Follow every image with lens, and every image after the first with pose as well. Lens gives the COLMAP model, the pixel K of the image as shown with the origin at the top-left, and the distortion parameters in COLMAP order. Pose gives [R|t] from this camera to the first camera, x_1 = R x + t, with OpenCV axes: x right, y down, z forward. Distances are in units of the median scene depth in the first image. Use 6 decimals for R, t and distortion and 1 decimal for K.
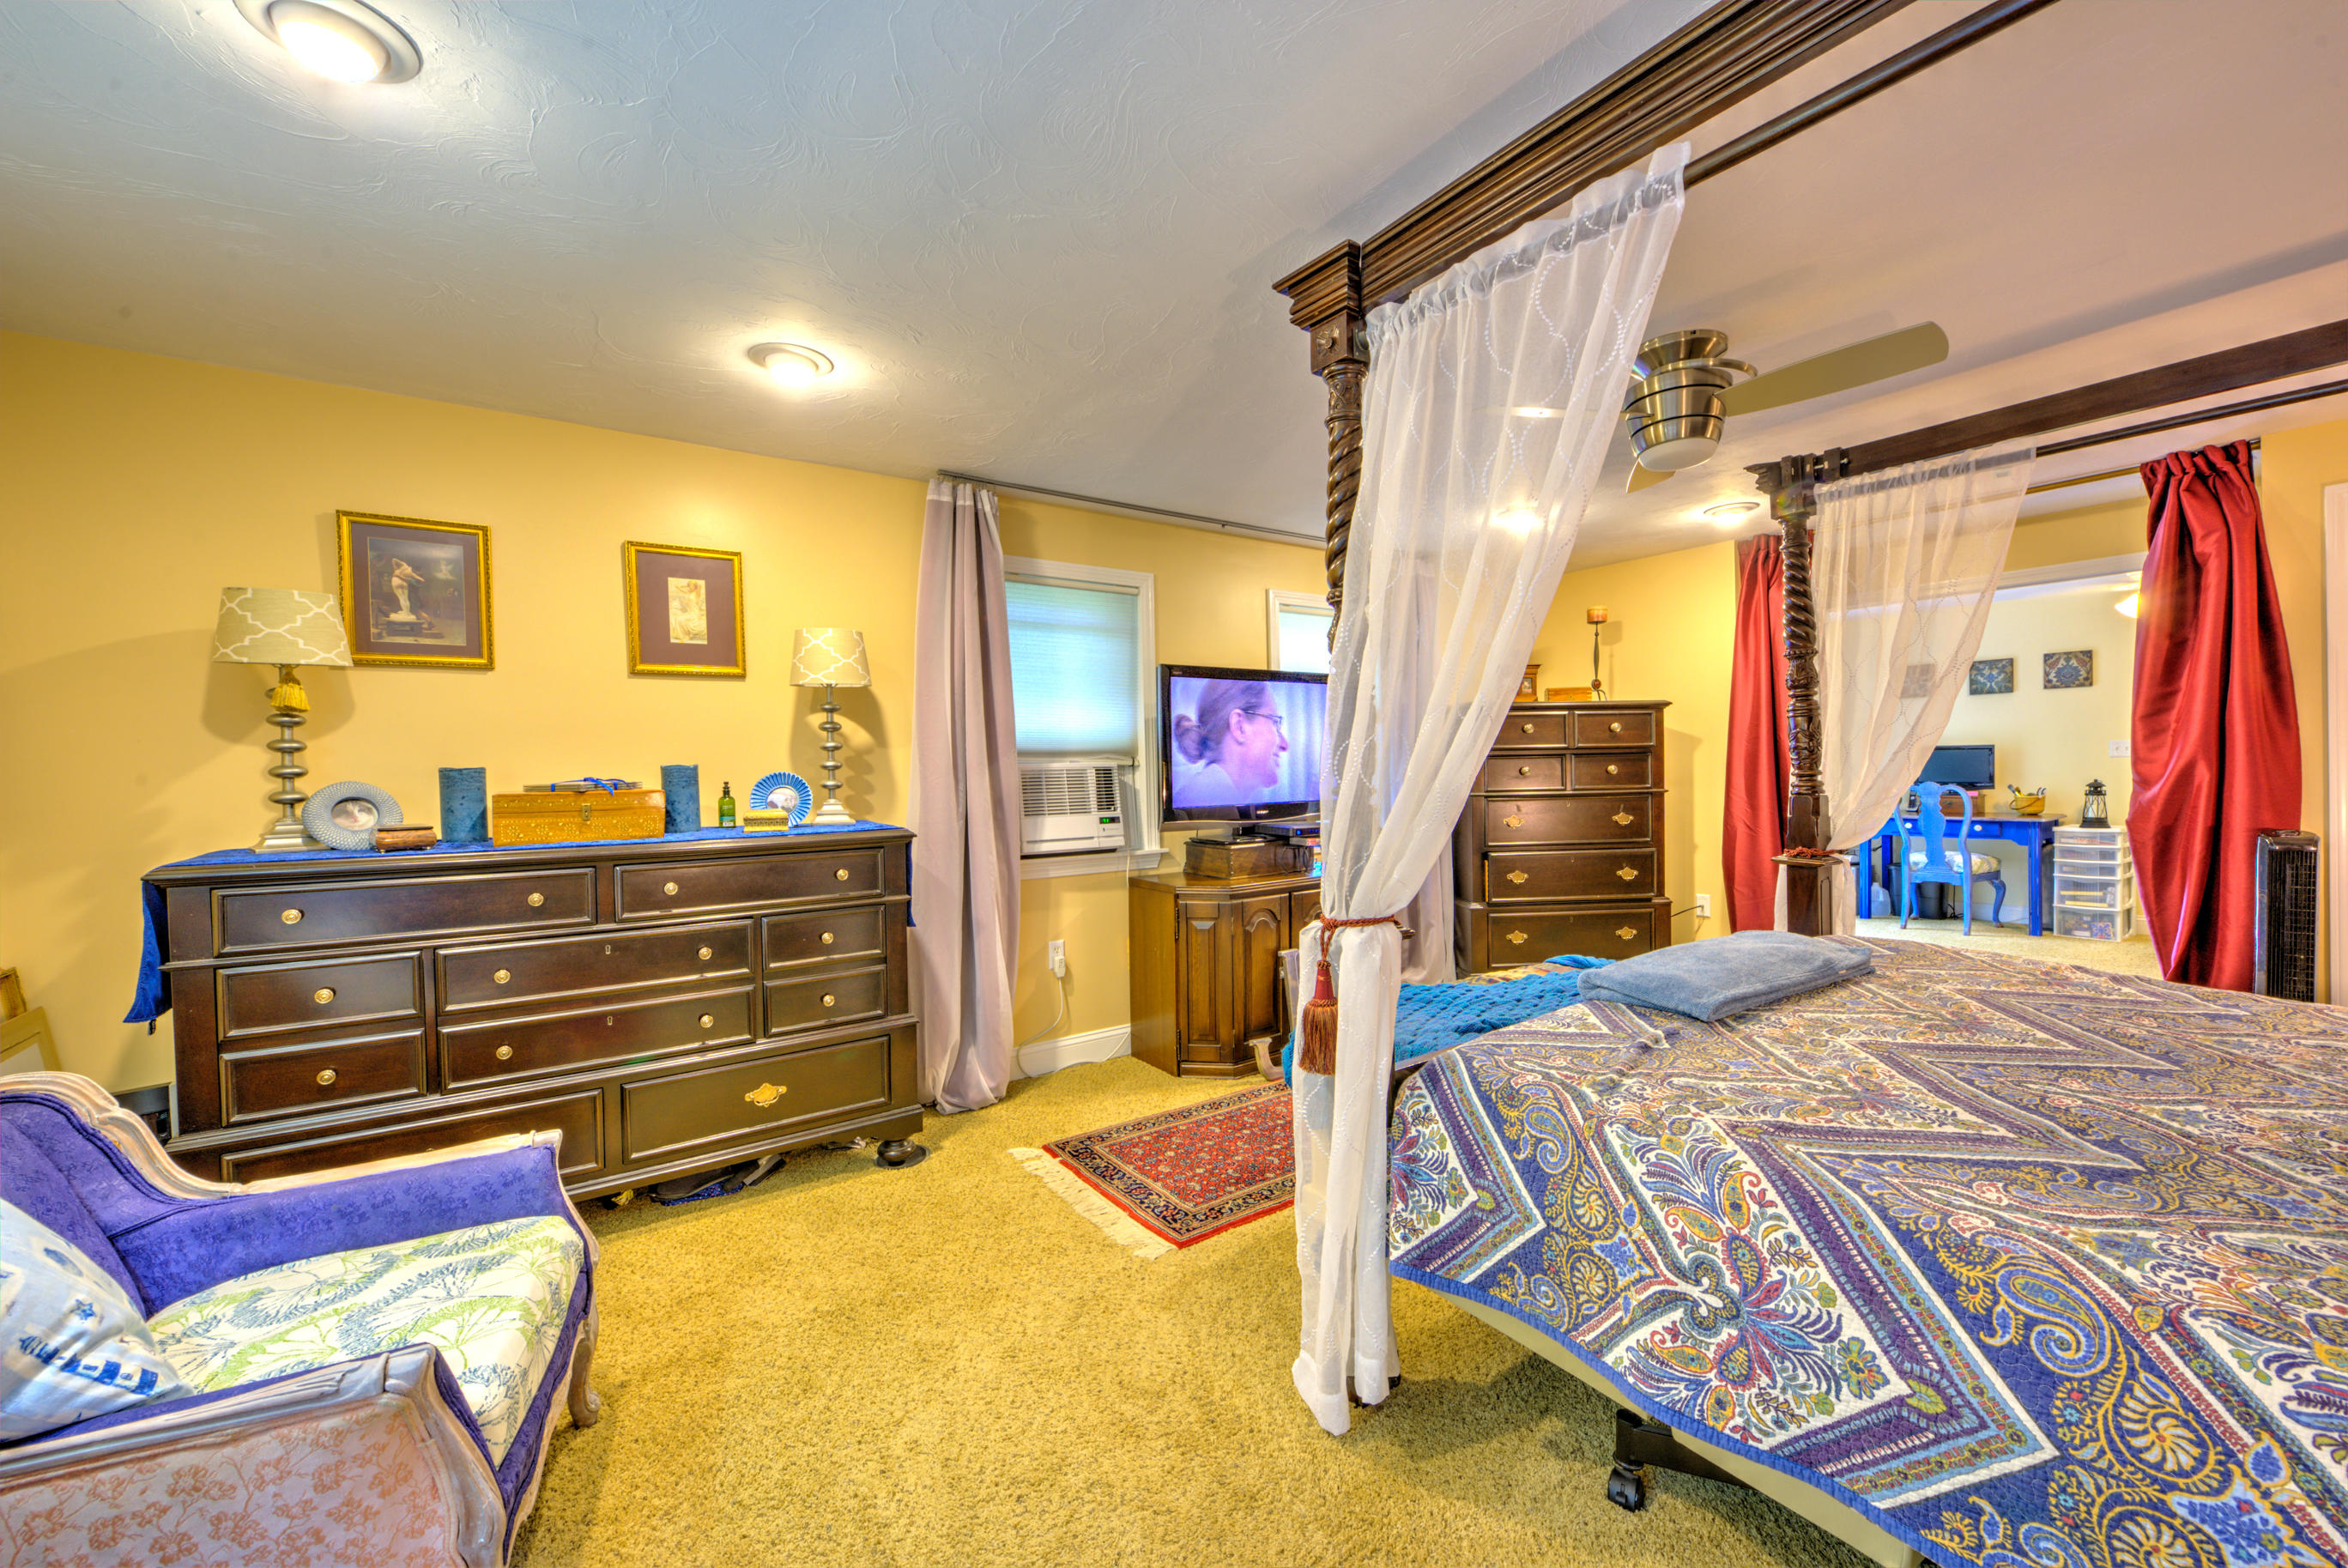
lens RADIAL K [[920.9, 0, 1186.4], [0, 920.9, 786.3], [0, 0, 1]] dist [-0.001818, -0.001203]
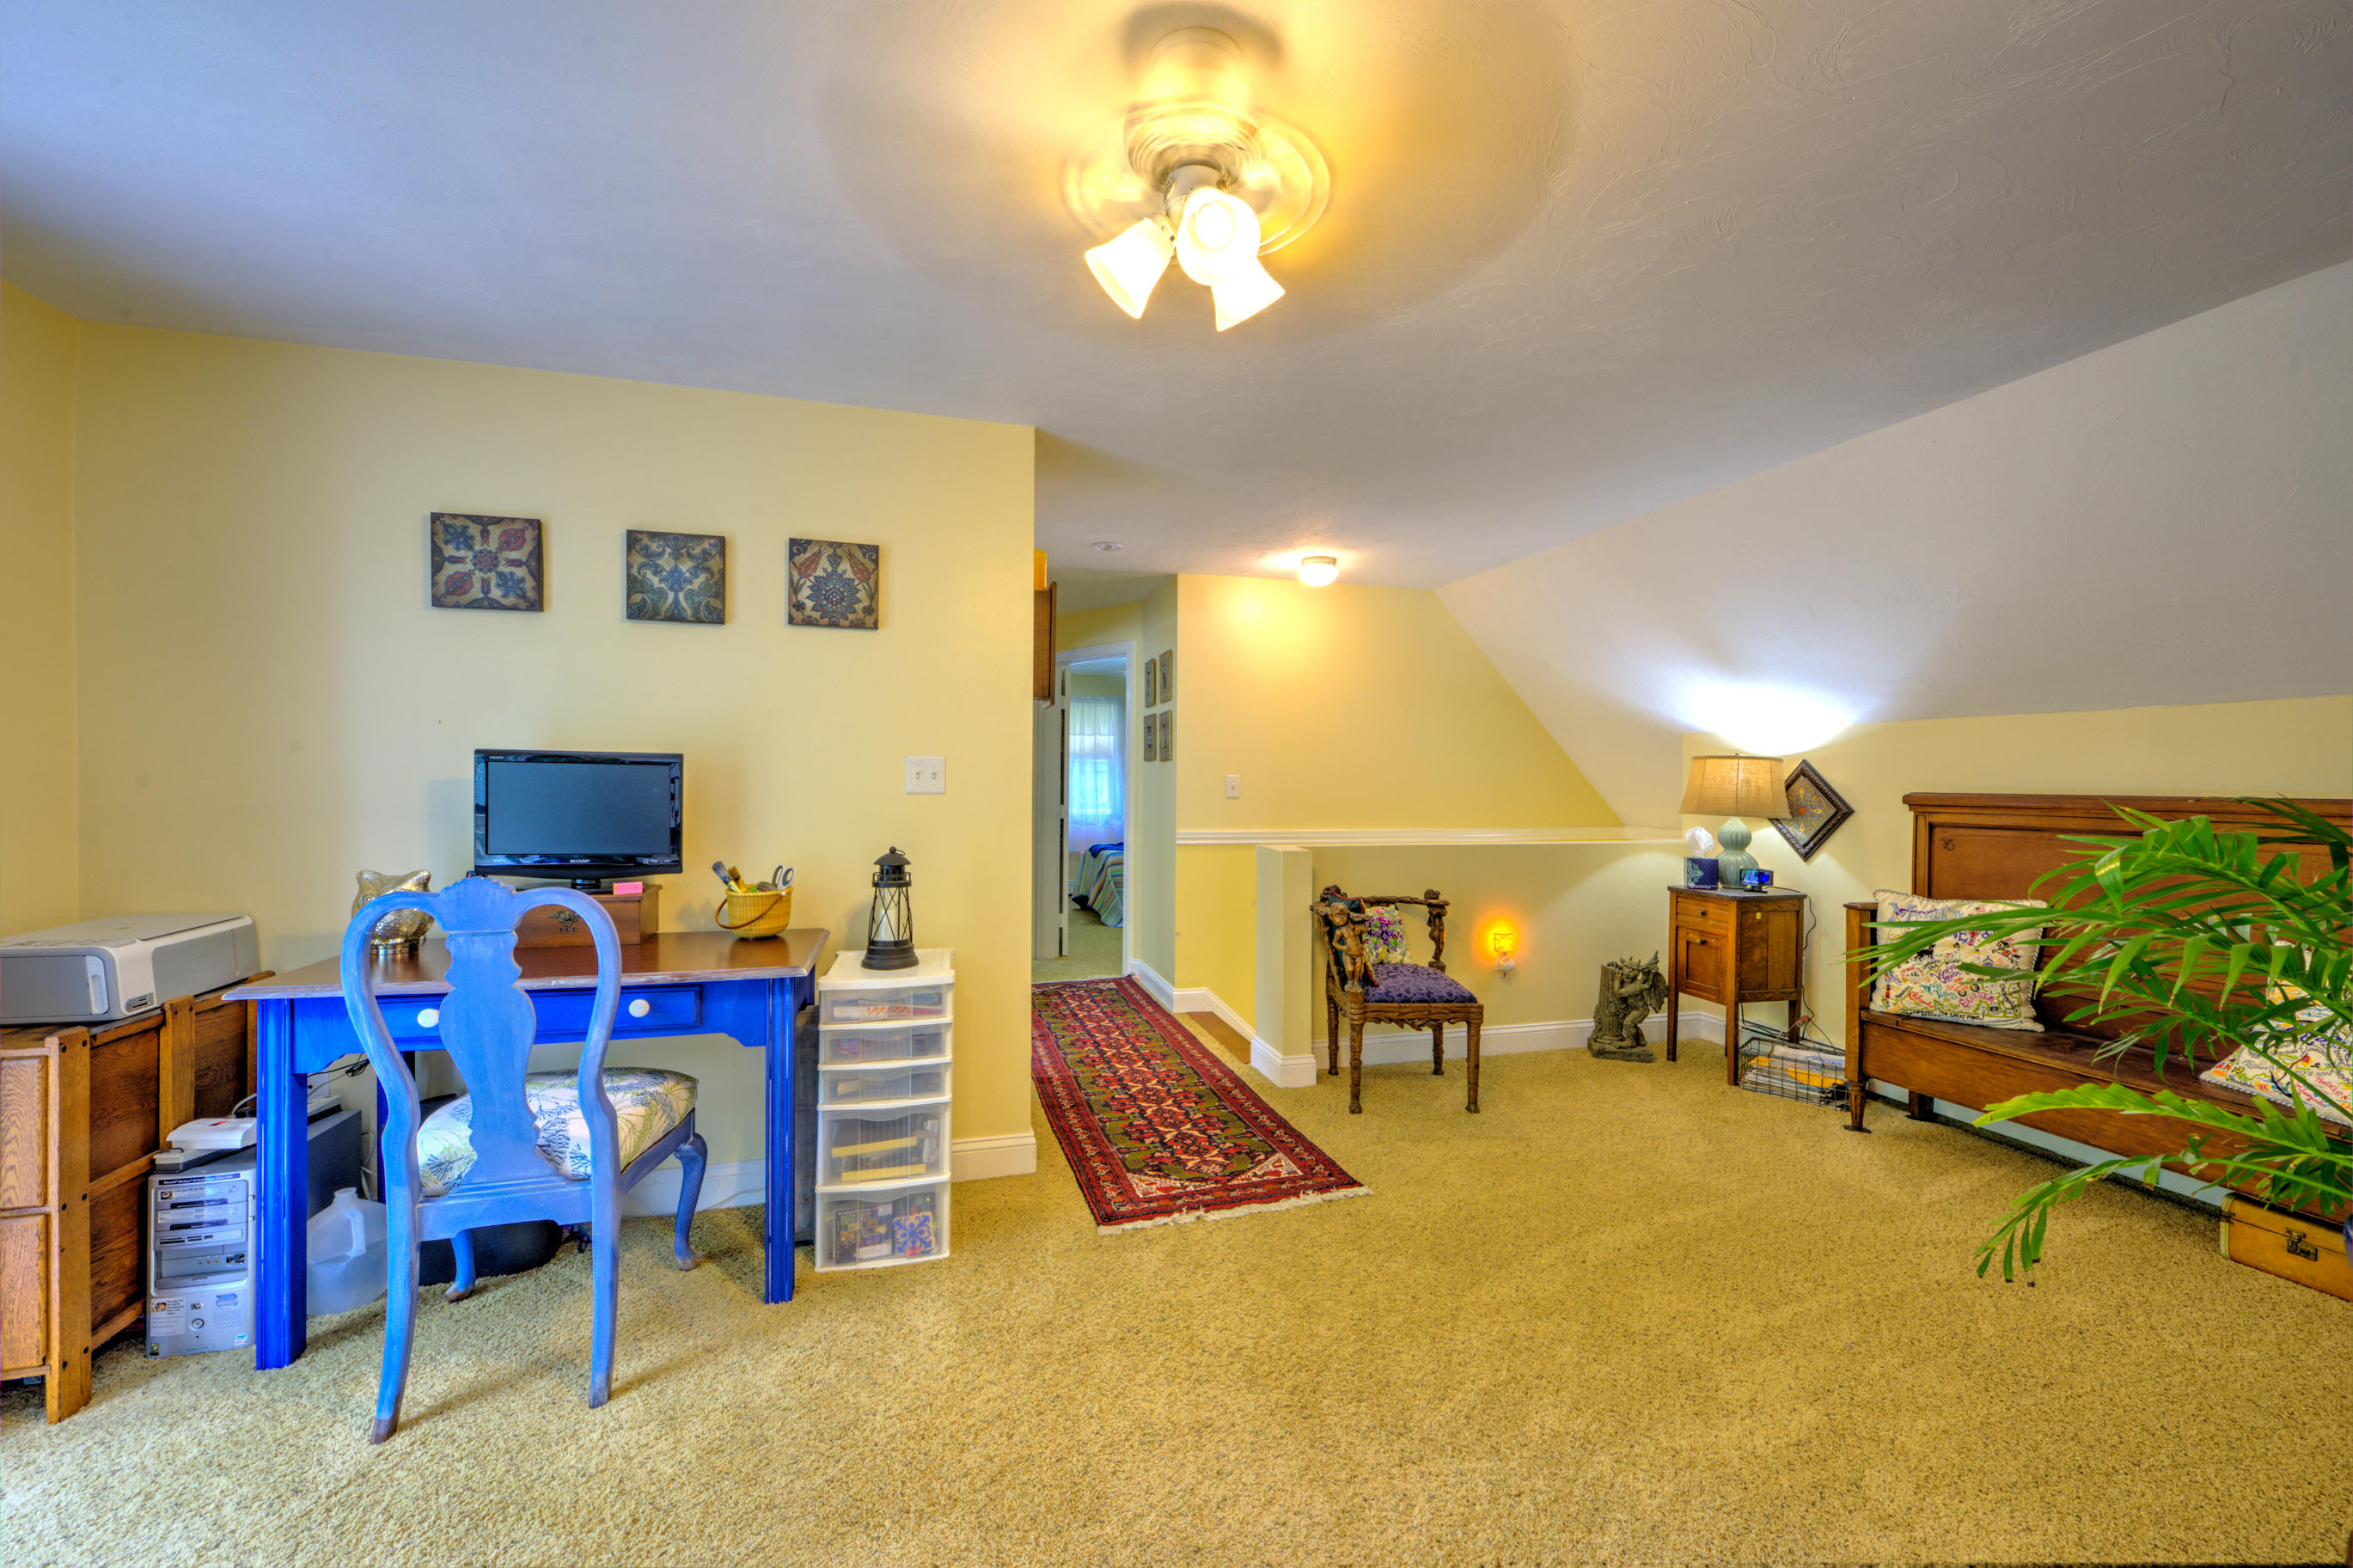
lens RADIAL K [[922.7, 0, 1186.0], [0, 922.7, 783.4], [0, 0, 1]] dist [-0.001818, -0.001203]
pose [[0.337486, 0.013178, 0.941238, 0.618615], [-0.000247, 0.999903, -0.013911, -0.029770], [-0.941330, 0.004463, 0.337457, 0.707231]]
